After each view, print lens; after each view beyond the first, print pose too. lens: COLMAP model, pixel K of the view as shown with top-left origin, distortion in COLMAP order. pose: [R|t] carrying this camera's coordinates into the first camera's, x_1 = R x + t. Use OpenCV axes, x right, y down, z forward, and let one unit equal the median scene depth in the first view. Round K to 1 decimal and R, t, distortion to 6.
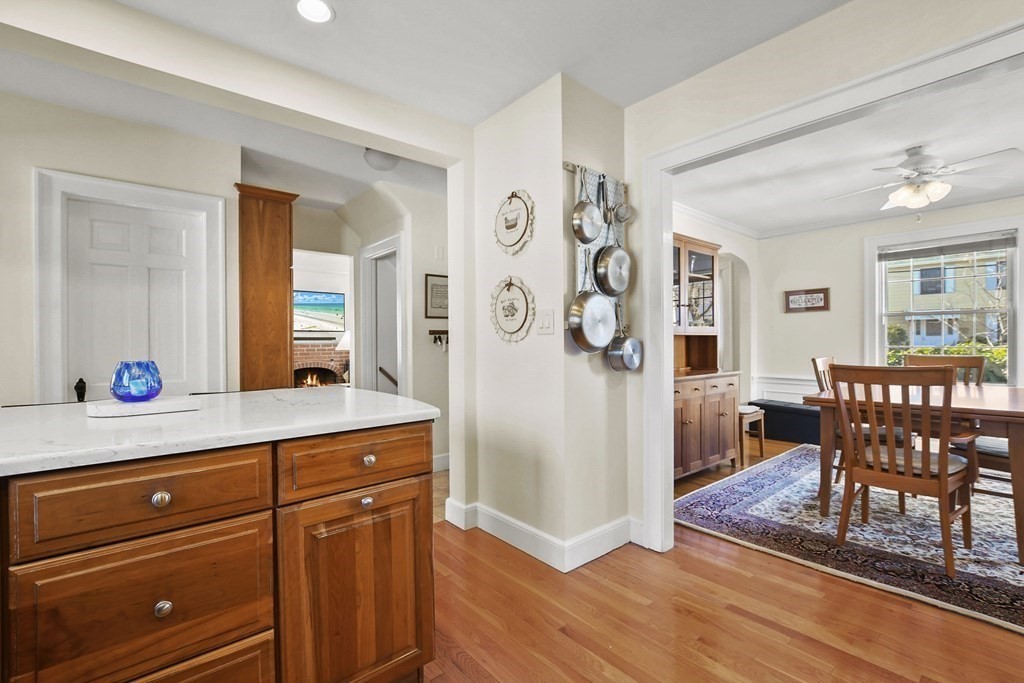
lens RADIAL K [[452.0, 0, 511.6], [0, 452.0, 343.3], [0, 0, 1]] dist [-0.015601, 0.003039]
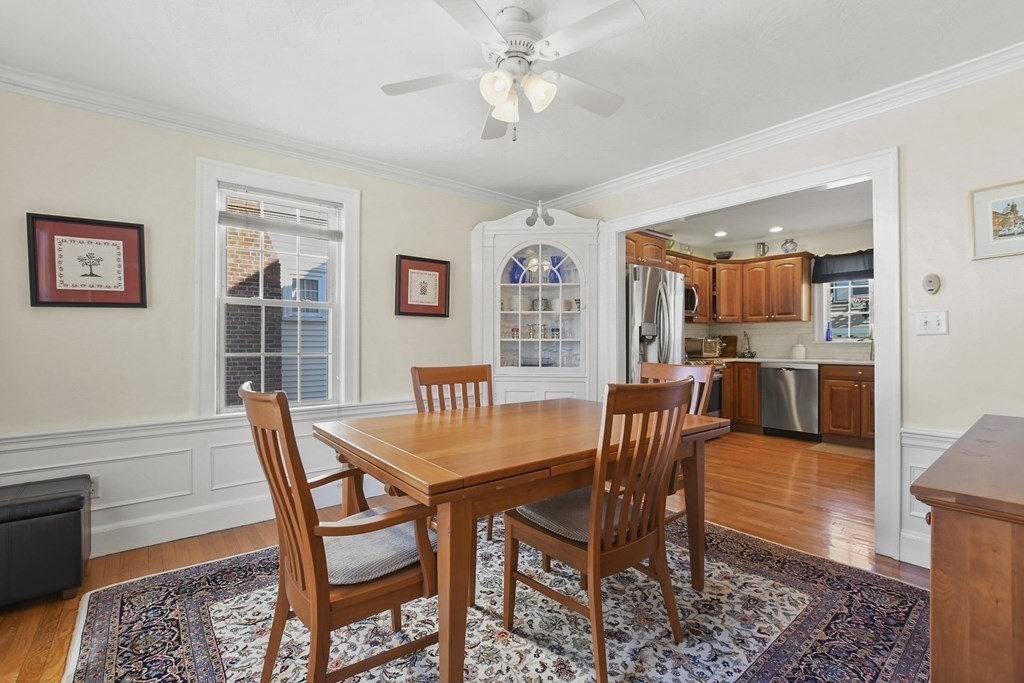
lens RADIAL K [[452.0, 0, 504.9], [0, 452.0, 342.5], [0, 0, 1]] dist [-0.015601, 0.003039]
pose [[-0.999704, 0.007210, 0.023254, 0.814343], [0.007210, 0.999974, -0.000082, -0.007172], [-0.023254, 0.000085, -0.999730, 1.422044]]
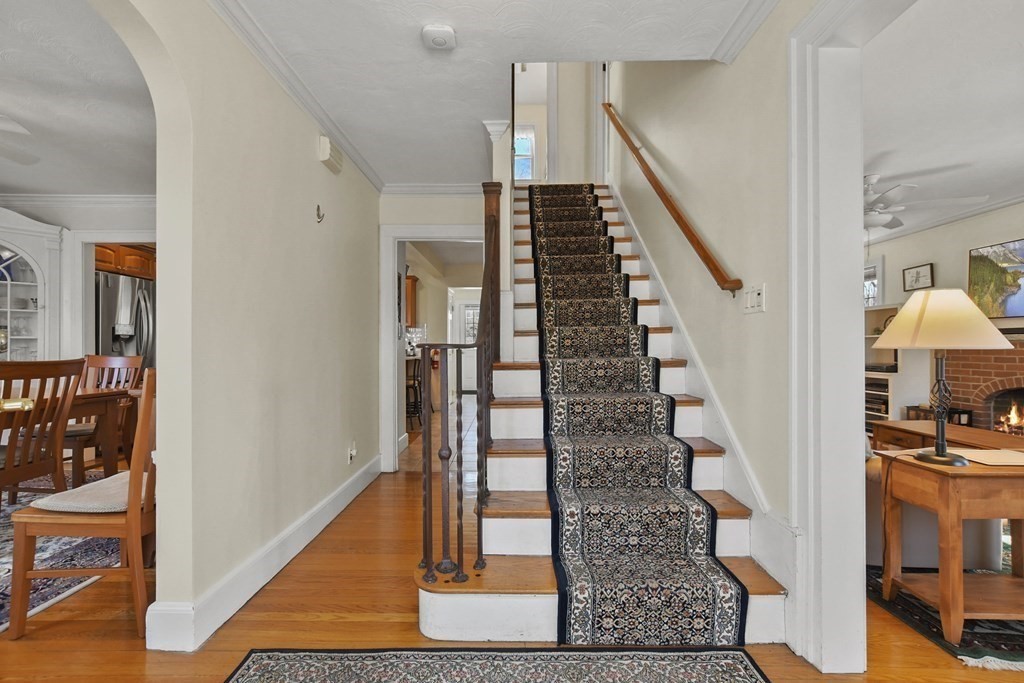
lens RADIAL K [[452.0, 0, 511.3], [0, 452.0, 340.3], [0, 0, 1]] dist [-0.015601, 0.003039]
pose [[-0.656185, -0.007543, -0.754562, 0.720177], [0.001671, 0.999933, -0.011450, 0.009800], [0.754598, -0.008774, -0.656128, 1.975380]]
